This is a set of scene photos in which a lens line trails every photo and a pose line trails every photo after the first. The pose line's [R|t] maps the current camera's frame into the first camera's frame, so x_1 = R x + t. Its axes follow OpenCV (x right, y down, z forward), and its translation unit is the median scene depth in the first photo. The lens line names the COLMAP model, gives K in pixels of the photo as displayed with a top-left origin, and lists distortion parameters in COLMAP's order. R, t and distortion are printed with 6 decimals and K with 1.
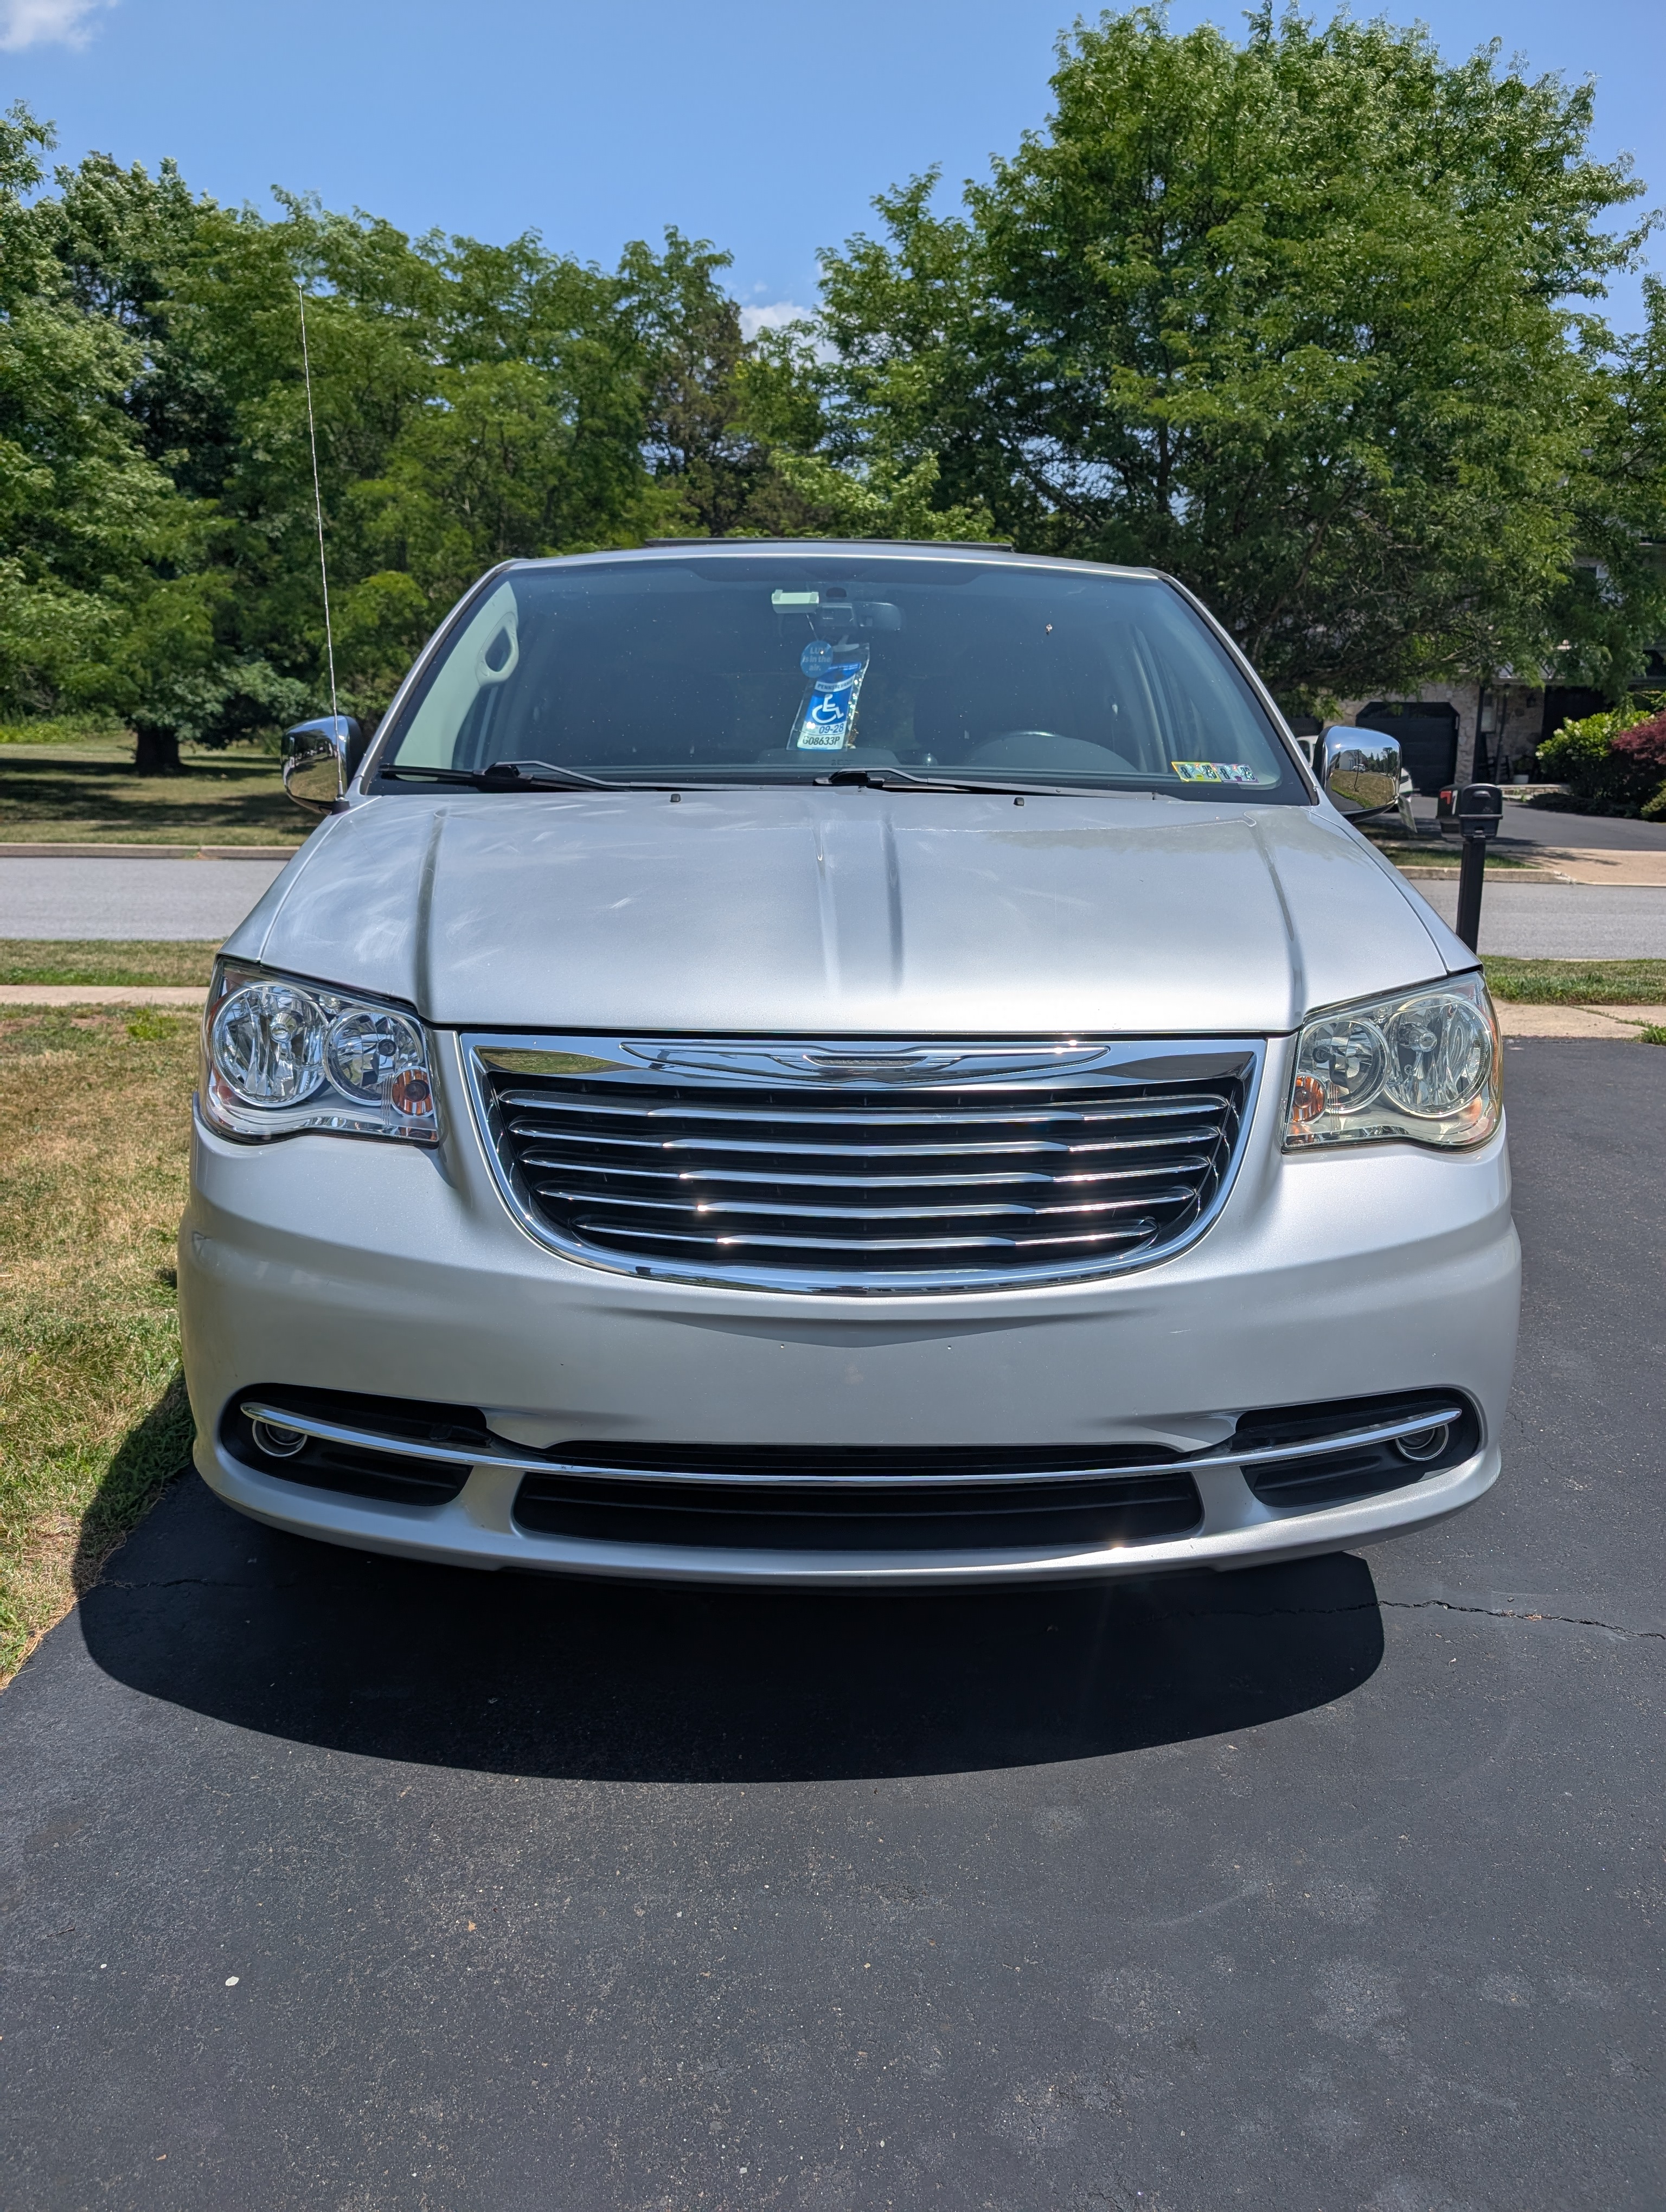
lens RADIAL K [[1598.3, 0, 840.8], [0, 1598.3, 1156.0], [0, 0, 1]] dist [0.007270, -0.002806]
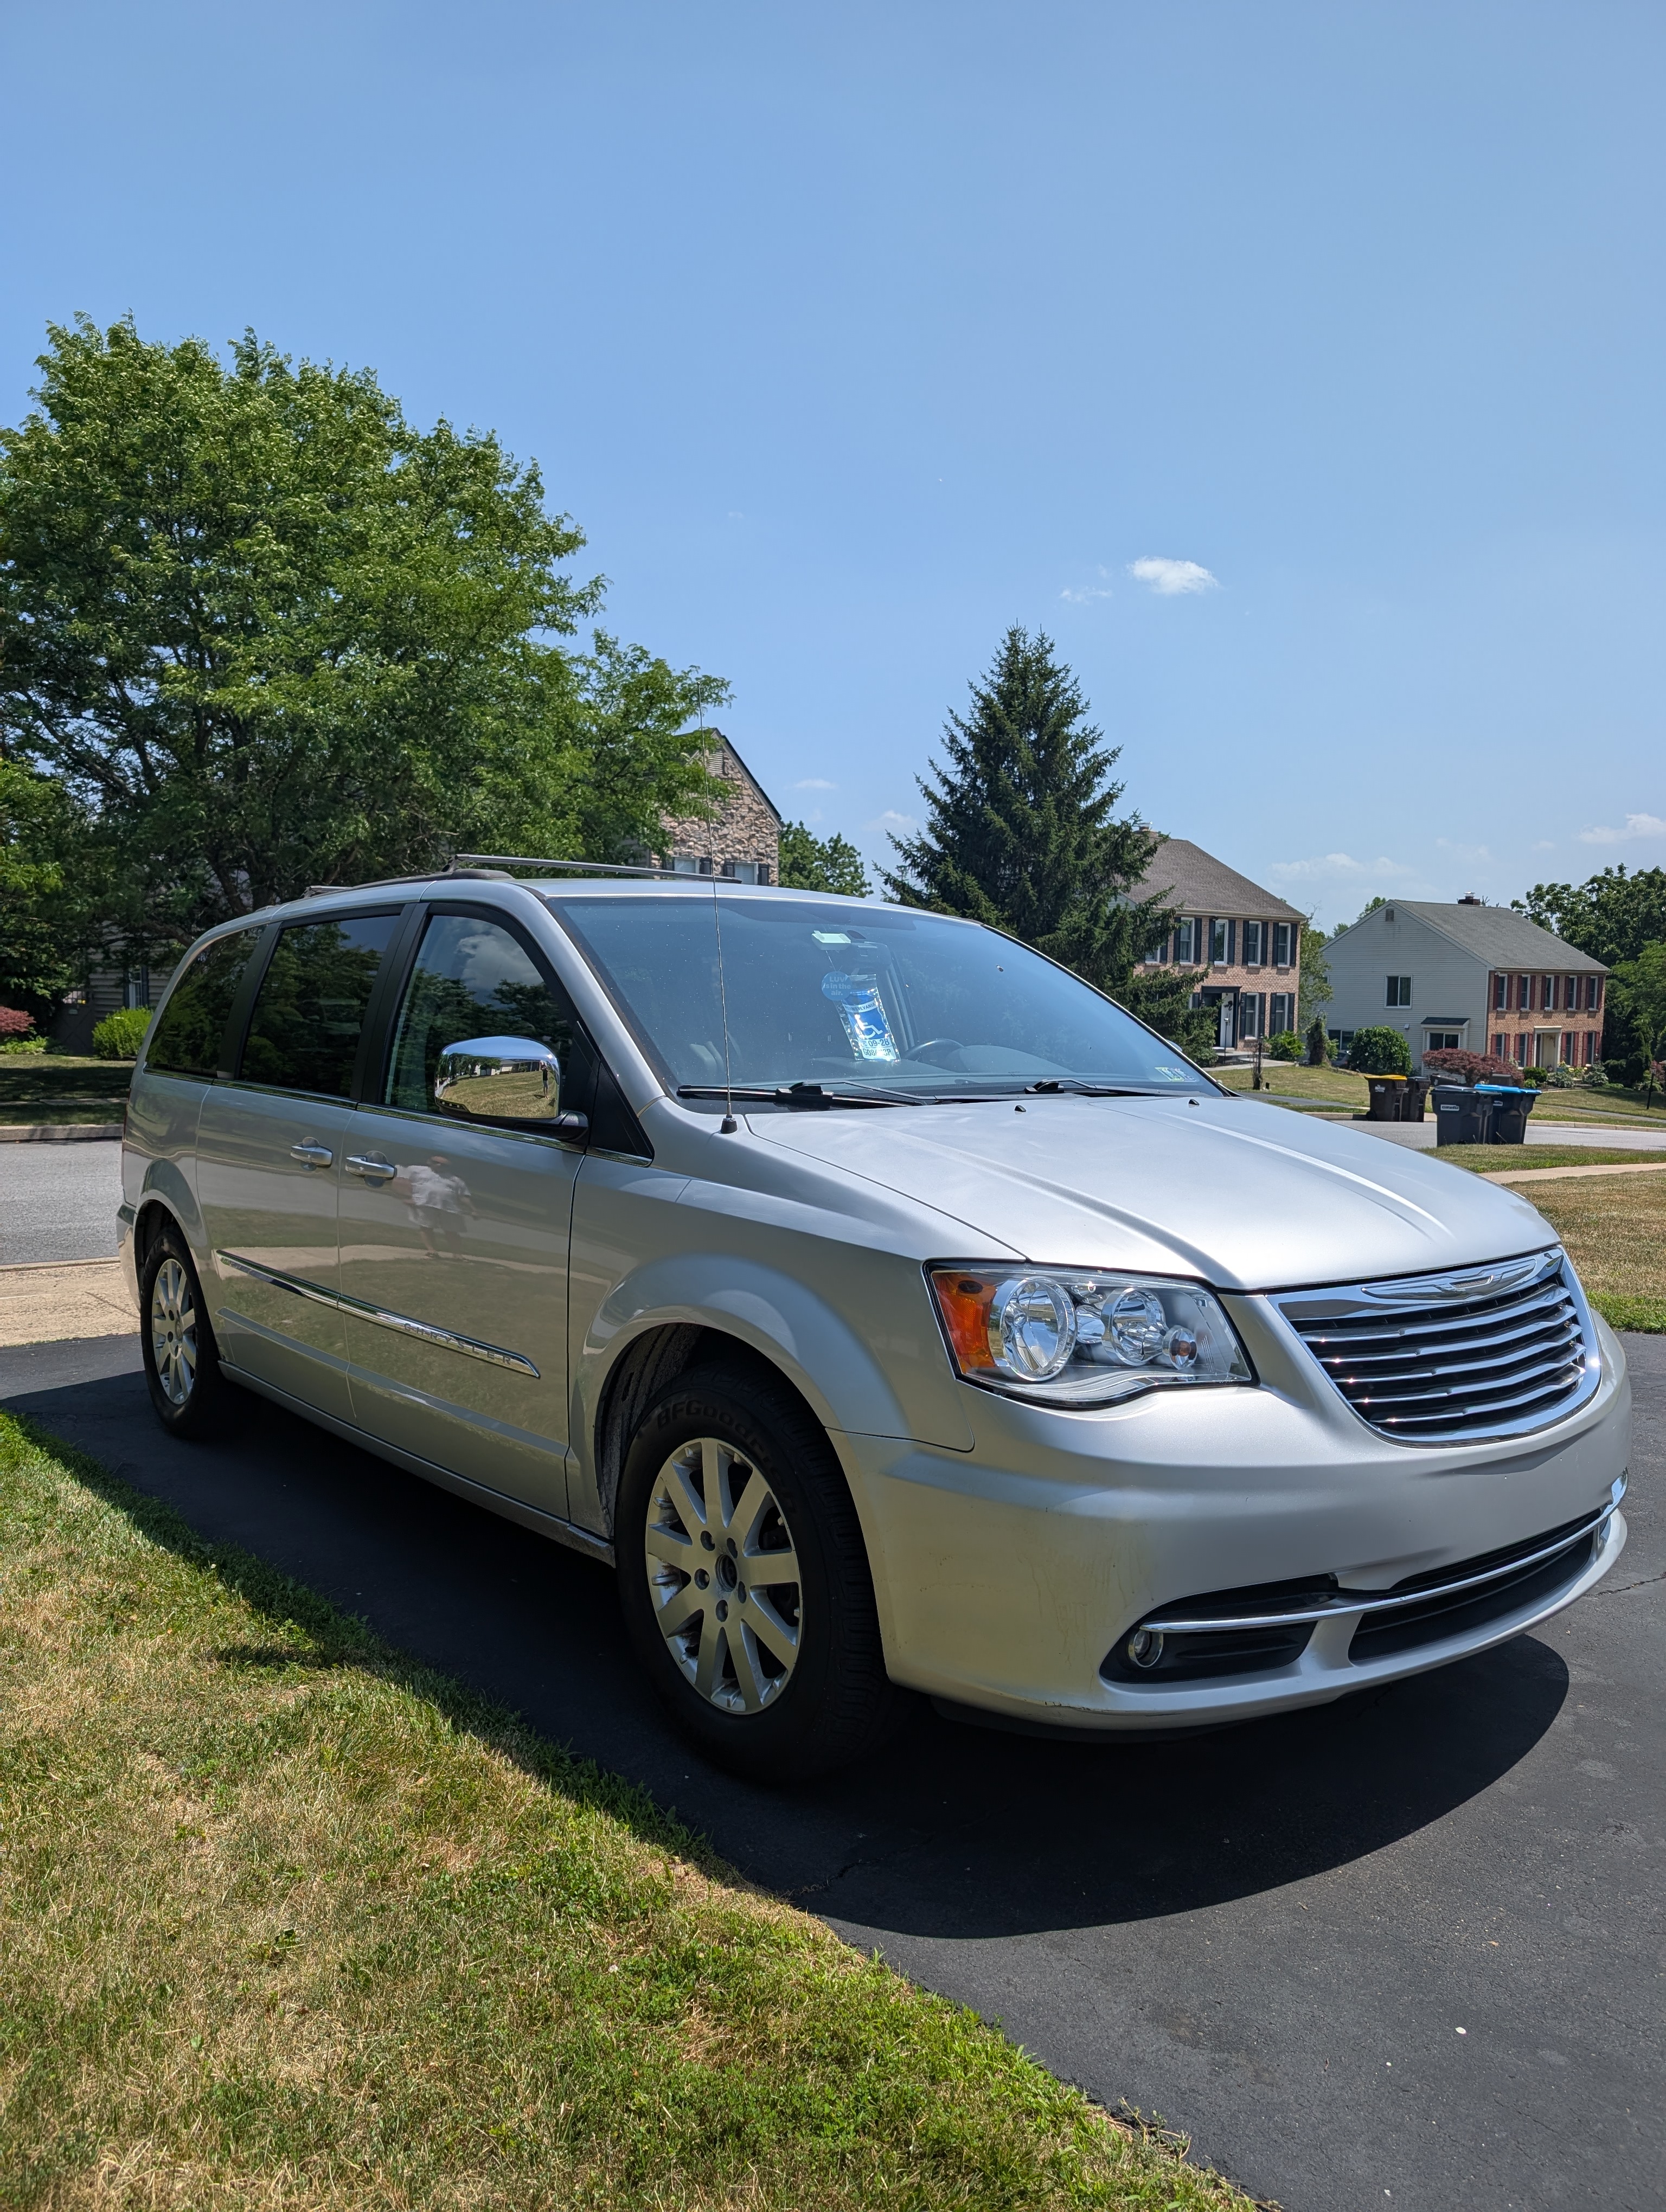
lens RADIAL K [[1598.3, 0, 840.8], [0, 1598.3, 1156.0], [0, 0, 1]] dist [0.007270, -0.002806]
pose [[0.815401, -0.057610, 0.576023, -1.114789], [0.146962, 0.983038, -0.109718, -0.082320], [-0.559931, 0.174118, 0.810037, 0.073195]]
